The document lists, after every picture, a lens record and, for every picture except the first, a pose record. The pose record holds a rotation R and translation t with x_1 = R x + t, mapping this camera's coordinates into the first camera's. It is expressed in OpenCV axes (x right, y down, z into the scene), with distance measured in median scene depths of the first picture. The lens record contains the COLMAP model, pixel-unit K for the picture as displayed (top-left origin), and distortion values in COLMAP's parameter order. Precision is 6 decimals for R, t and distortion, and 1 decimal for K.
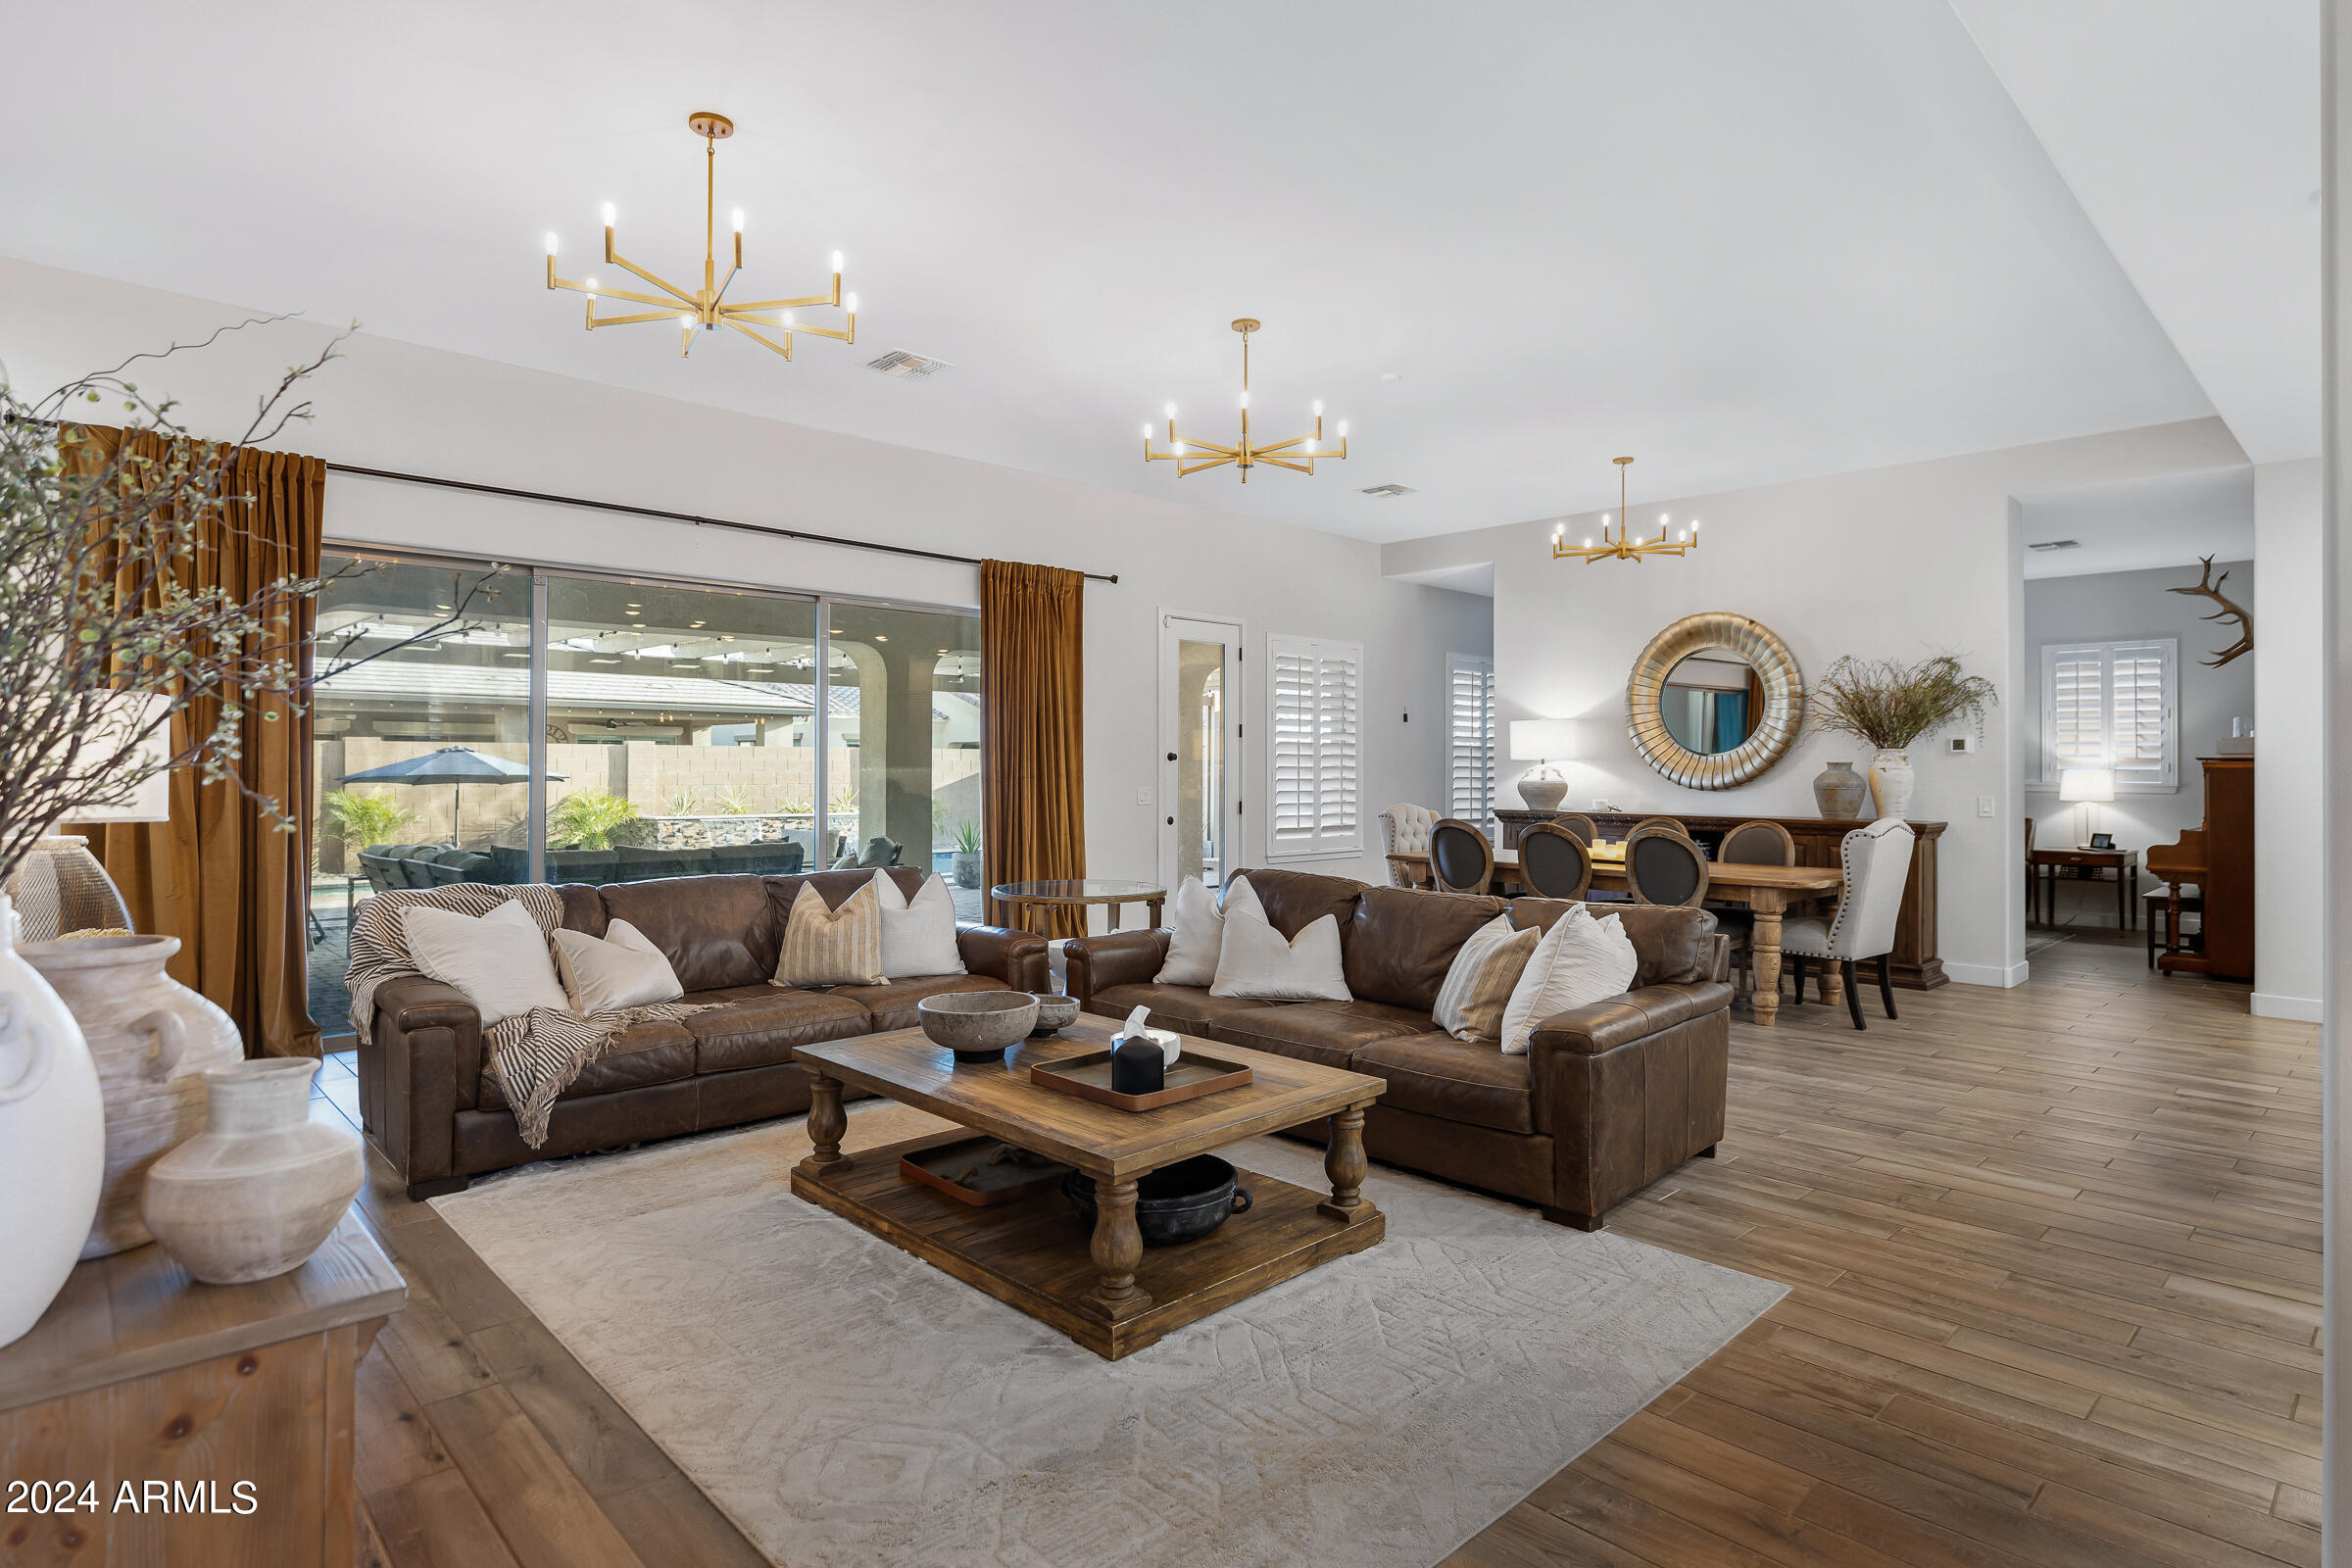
lens RADIAL K [[1251.8, 0, 1186.0], [0, 1251.8, 774.8], [0, 0, 1]] dist [0.000053, -0.014787]
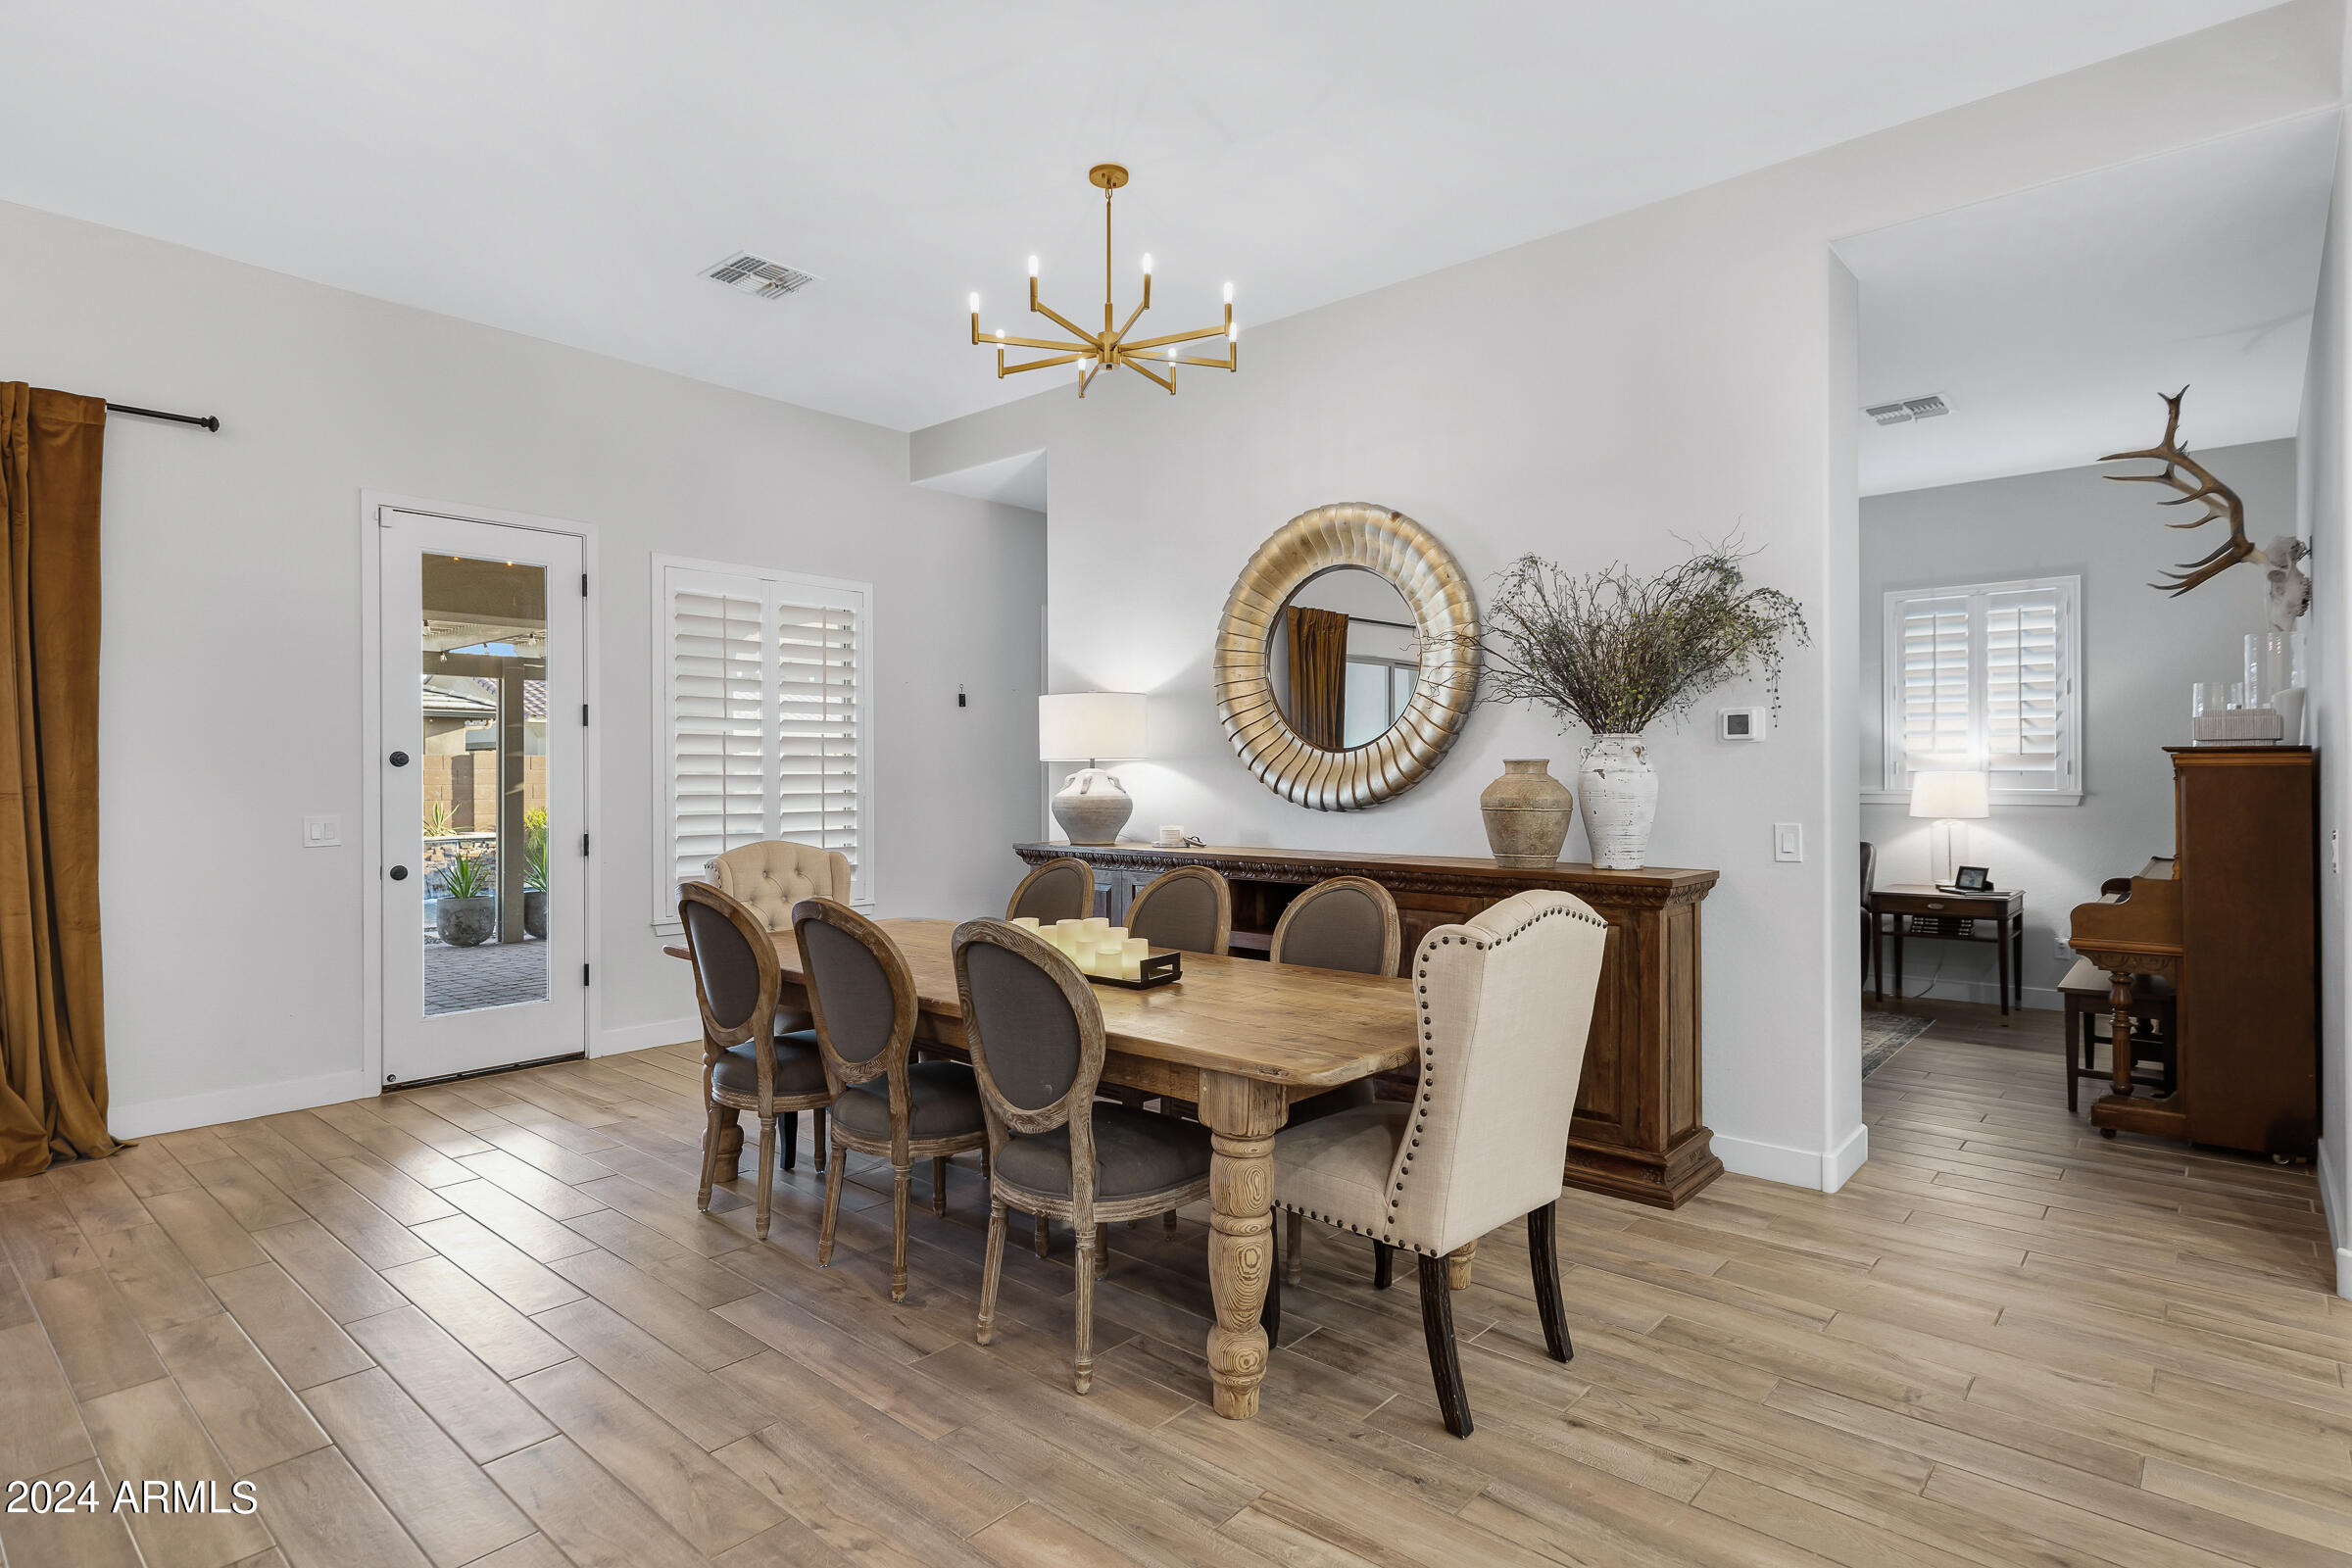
lens RADIAL K [[1200.9, 0, 1168.3], [0, 1200.9, 796.6], [0, 0, 1]] dist [0.001975, -0.000009]
pose [[0.997595, -0.008081, 0.068845, 0.304851], [0.007305, 0.999907, 0.011518, -0.001202], [-0.068931, -0.010987, 0.997561, 0.452915]]
